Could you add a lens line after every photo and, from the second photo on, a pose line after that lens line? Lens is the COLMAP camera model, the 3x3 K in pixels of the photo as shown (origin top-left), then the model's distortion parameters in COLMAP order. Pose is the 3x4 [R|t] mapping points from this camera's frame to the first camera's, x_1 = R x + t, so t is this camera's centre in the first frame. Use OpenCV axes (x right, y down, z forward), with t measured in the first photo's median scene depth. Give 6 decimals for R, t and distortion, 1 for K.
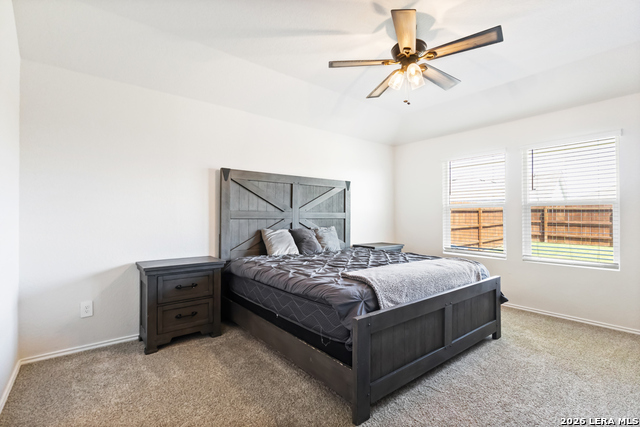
lens RADIAL K [[298.5, 0, 321.2], [0, 298.5, 216.6], [0, 0, 1]] dist [0.001466, 0.000534]
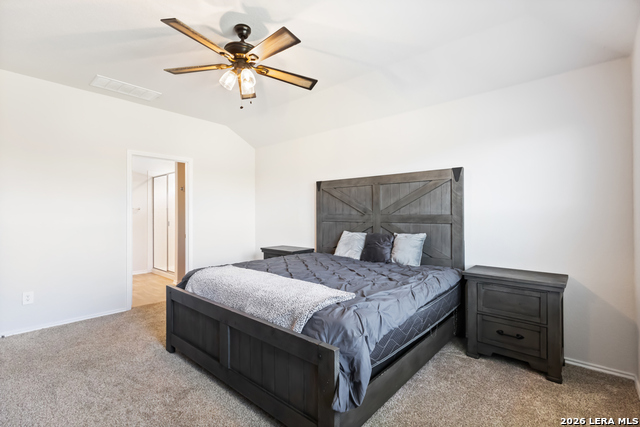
lens RADIAL K [[298.5, 0, 321.2], [0, 298.5, 216.6], [0, 0, 1]] dist [0.001466, 0.000534]
pose [[0.164791, -0.015783, -0.986202, 0.836868], [-0.017919, 0.999659, -0.018993, 0.010888], [0.986166, 0.020801, 0.164452, 0.709459]]
